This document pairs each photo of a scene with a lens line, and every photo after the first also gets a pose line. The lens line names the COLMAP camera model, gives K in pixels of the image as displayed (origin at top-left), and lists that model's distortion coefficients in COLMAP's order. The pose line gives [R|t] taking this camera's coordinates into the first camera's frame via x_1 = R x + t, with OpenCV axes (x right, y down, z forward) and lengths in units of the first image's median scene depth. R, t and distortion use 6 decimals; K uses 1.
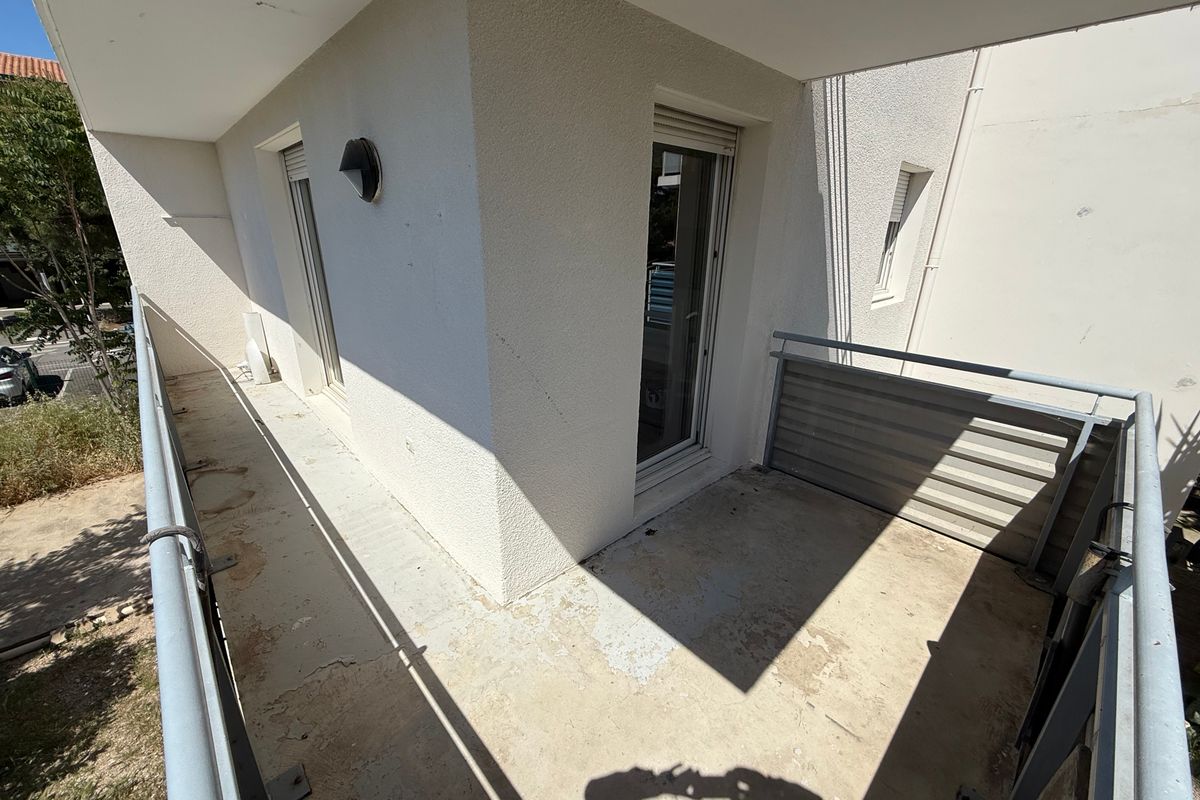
lens RADIAL K [[477.1, 0, 597.4], [0, 477.1, 398.4], [0, 0, 1]] dist [-0.000364, 0.000175]
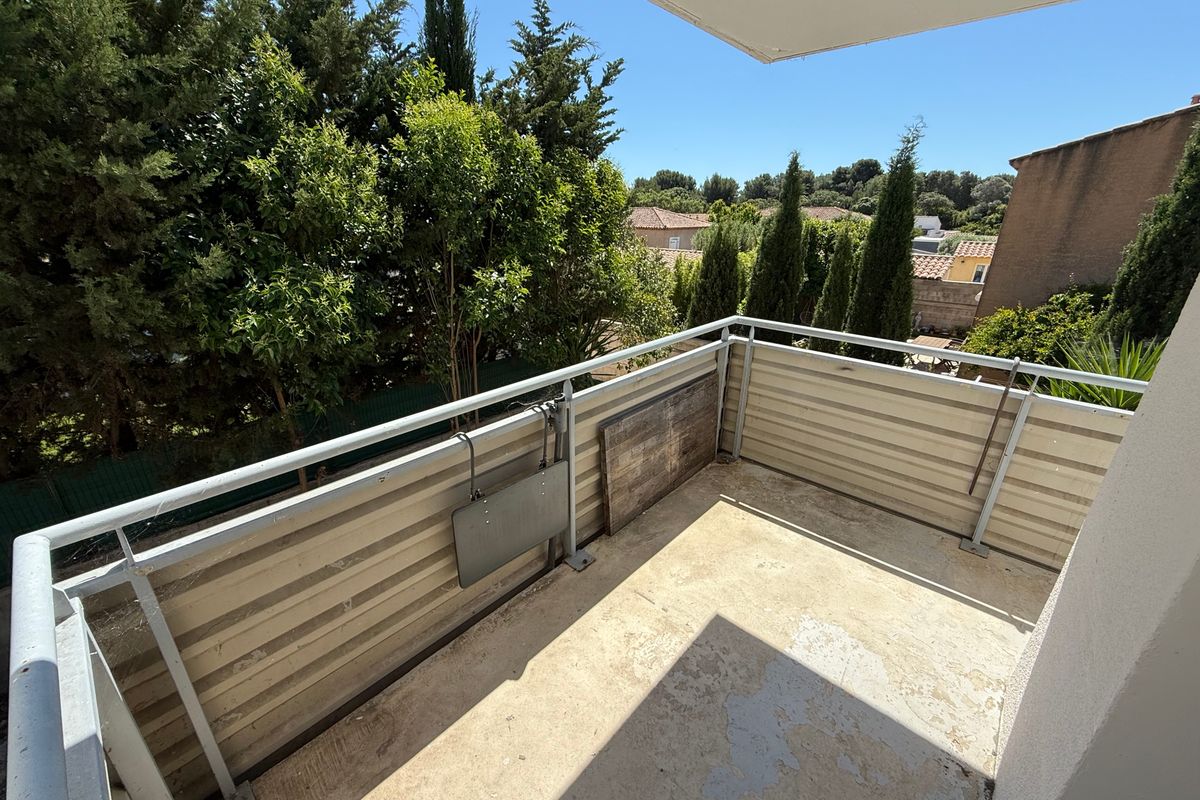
lens RADIAL K [[477.1, 0, 597.7], [0, 477.1, 398.5], [0, 0, 1]] dist [-0.000364, 0.000175]
pose [[-0.996283, 0.018361, -0.084159, 0.638930], [-0.041725, 0.751873, 0.657987, -0.499344], [0.075358, 0.659053, -0.748312, 1.389914]]
